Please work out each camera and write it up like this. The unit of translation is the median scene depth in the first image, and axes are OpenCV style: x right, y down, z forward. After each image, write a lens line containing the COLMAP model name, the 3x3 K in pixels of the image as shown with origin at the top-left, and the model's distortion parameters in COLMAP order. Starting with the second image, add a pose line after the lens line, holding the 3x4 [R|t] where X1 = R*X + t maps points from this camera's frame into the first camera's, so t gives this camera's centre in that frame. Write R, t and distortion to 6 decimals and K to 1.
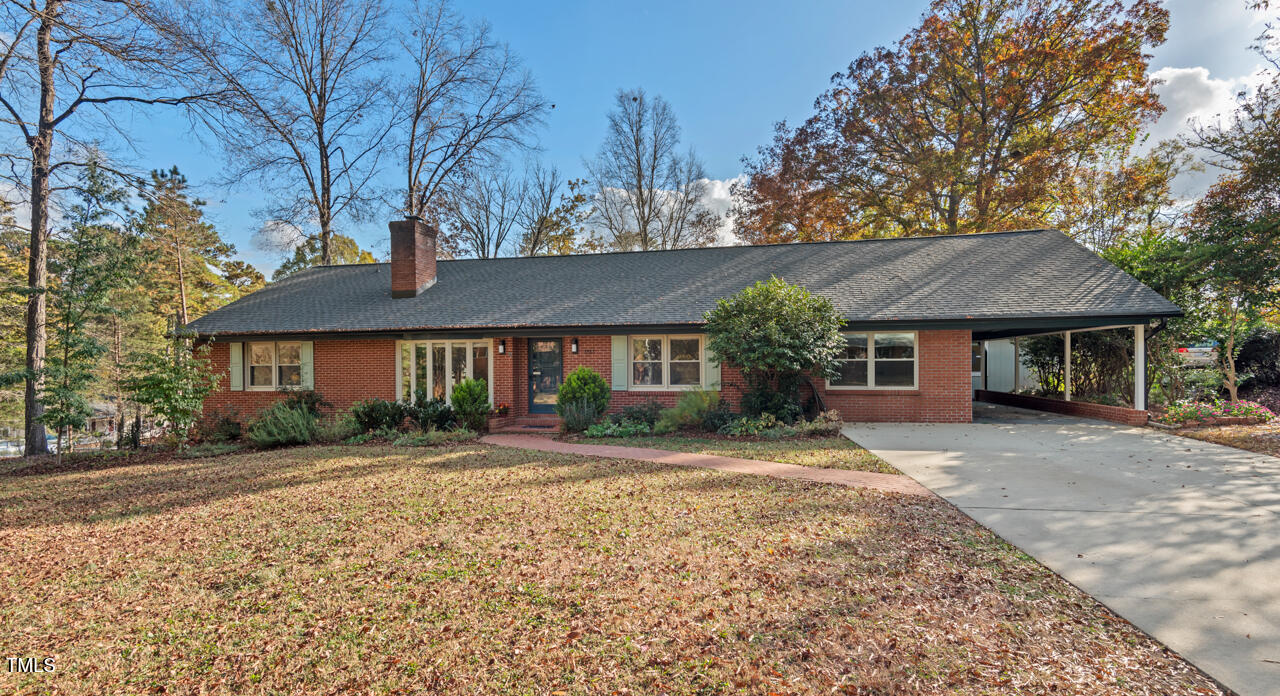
lens RADIAL K [[628.9, 0, 640.7], [0, 628.9, 359.7], [0, 0, 1]] dist [0.011318, -0.001469]
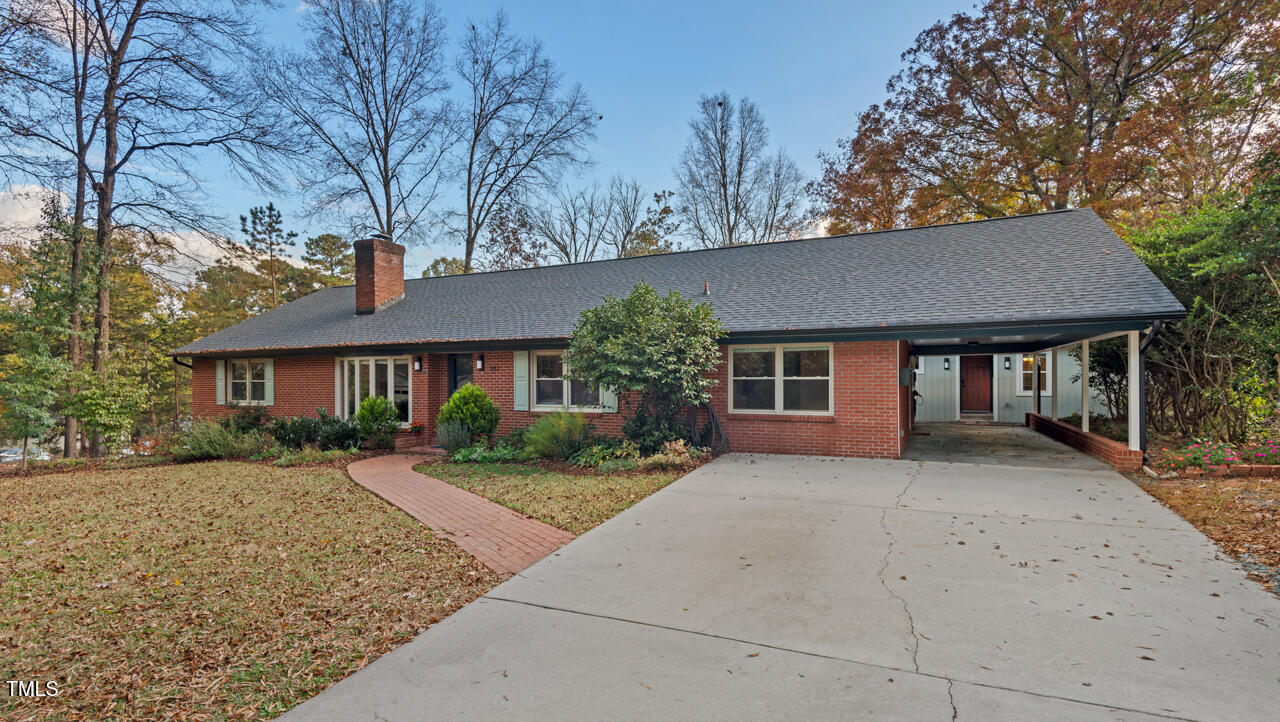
lens RADIAL K [[626.6, 0, 644.8], [0, 626.6, 367.8], [0, 0, 1]] dist [0.006084, 0.001220]
pose [[0.972174, -0.001839, -0.234252, 0.274193], [-0.000230, 0.999961, -0.008804, -0.004425], [0.234259, 0.008613, 0.972136, 0.115553]]
